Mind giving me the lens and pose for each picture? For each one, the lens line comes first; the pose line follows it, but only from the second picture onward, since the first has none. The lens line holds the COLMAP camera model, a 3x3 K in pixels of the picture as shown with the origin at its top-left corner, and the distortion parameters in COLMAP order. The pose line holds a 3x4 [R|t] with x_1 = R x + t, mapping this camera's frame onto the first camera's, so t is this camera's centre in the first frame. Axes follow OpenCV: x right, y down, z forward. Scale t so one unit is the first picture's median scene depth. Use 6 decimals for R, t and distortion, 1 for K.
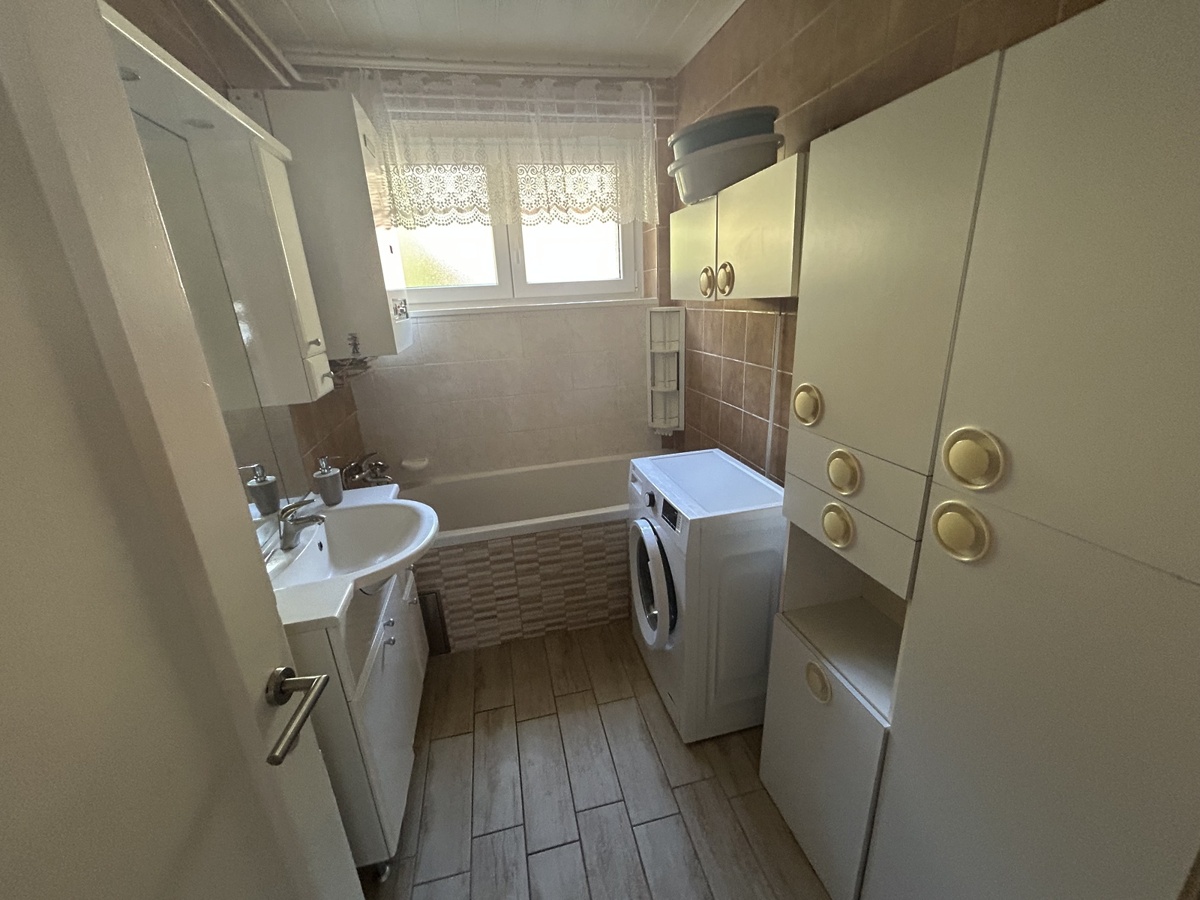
lens RADIAL K [[483.9, 0, 598.8], [0, 483.9, 453.5], [0, 0, 1]] dist [-0.003589, 0.000636]
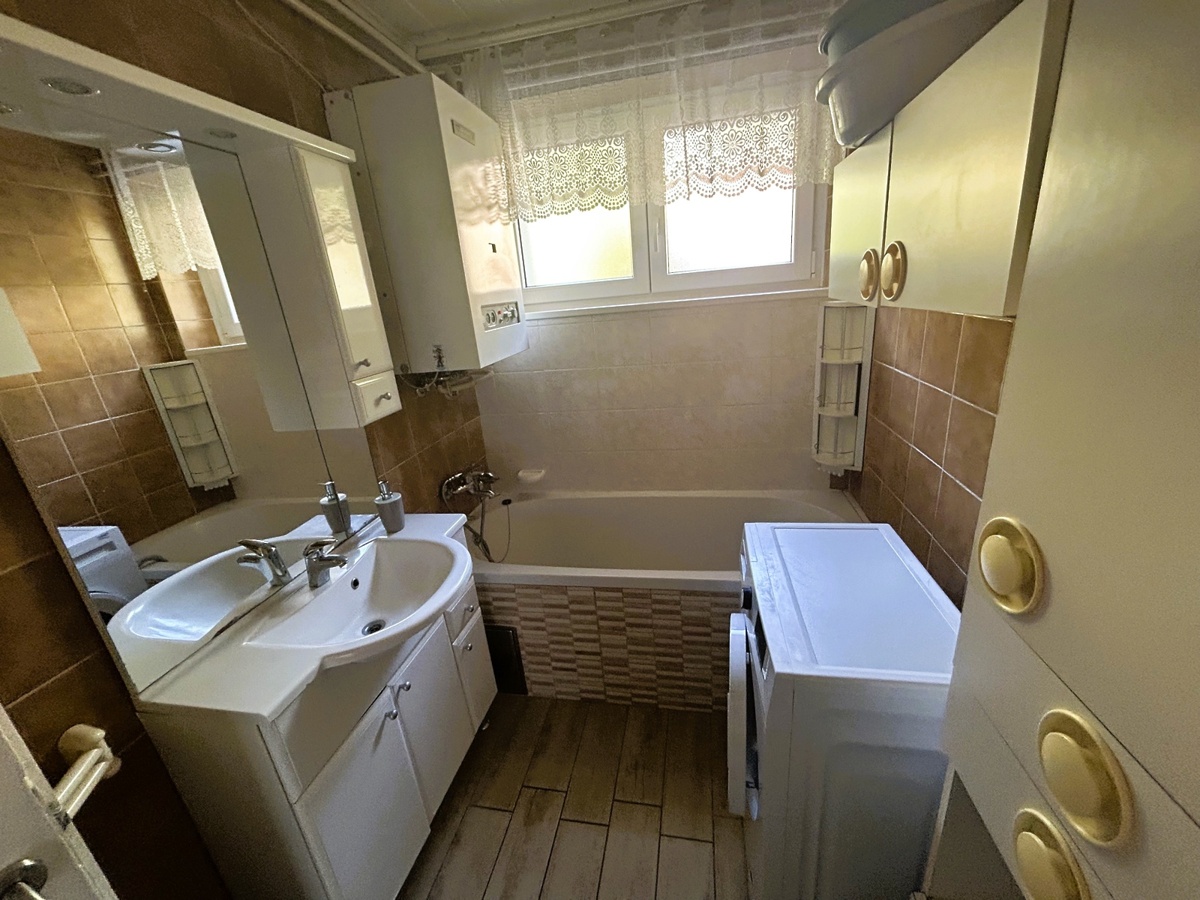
lens RADIAL K [[483.9, 0, 601.2], [0, 483.9, 449.6], [0, 0, 1]] dist [-0.003589, 0.000636]
pose [[0.911279, 0.101204, -0.399160, 0.136606], [-0.088327, 0.994807, 0.050576, -0.105310], [0.402205, -0.010833, 0.915485, 0.236140]]
